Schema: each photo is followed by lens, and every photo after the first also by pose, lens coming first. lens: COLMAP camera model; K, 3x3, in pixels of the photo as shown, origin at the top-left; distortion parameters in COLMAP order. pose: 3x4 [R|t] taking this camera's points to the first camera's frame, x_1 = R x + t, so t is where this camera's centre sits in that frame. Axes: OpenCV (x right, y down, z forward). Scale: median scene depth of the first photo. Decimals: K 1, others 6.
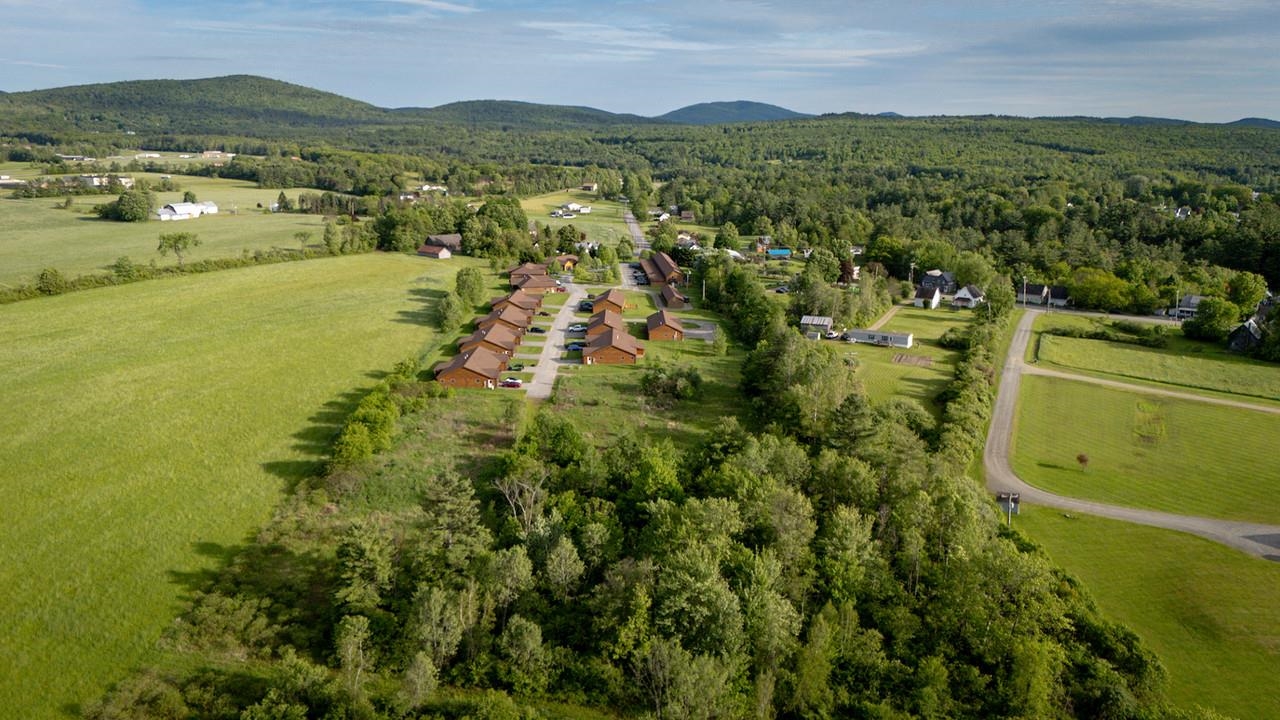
lens RADIAL K [[907.6, 0, 641.4], [0, 907.6, 360.9], [0, 0, 1]] dist [0.026933, -0.025929]
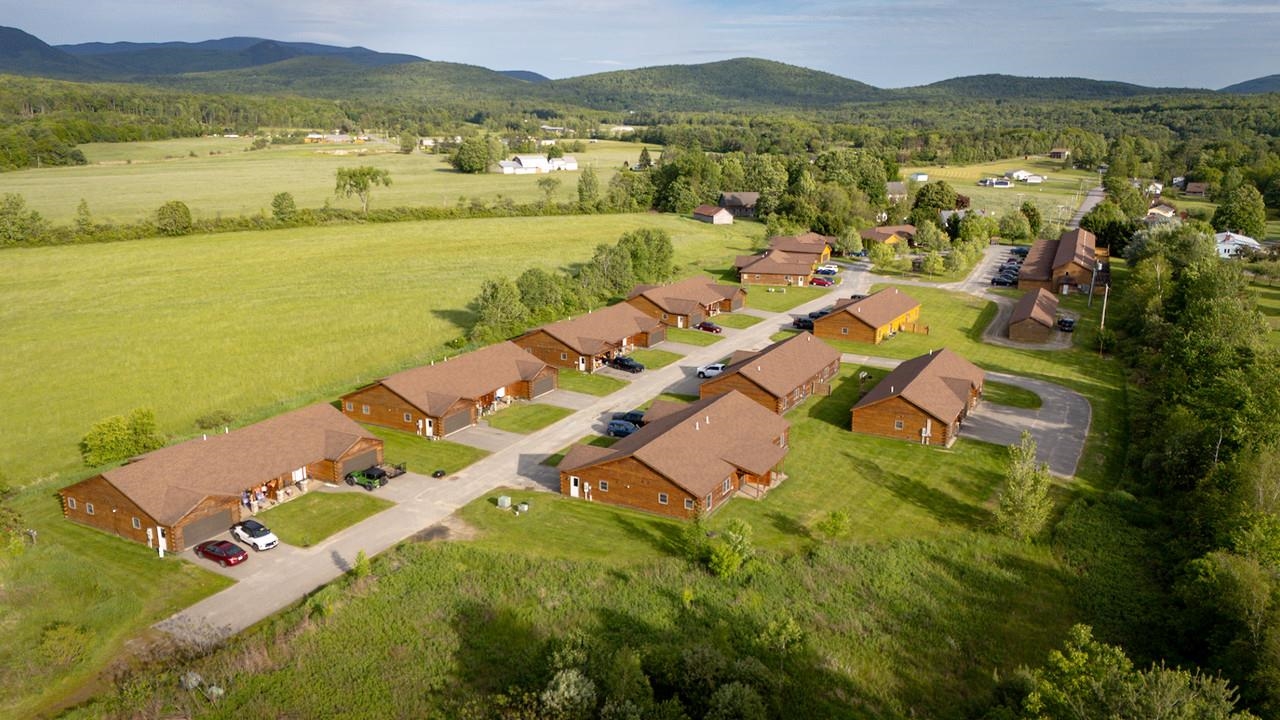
lens RADIAL K [[907.6, 0, 636.7], [0, 907.6, 357.8], [0, 0, 1]] dist [0.026933, -0.025929]
pose [[0.863428, 0.120072, -0.489974, 0.050171], [-0.113885, 0.992582, 0.042553, -0.026498], [0.491449, 0.019059, 0.870698, 0.286642]]
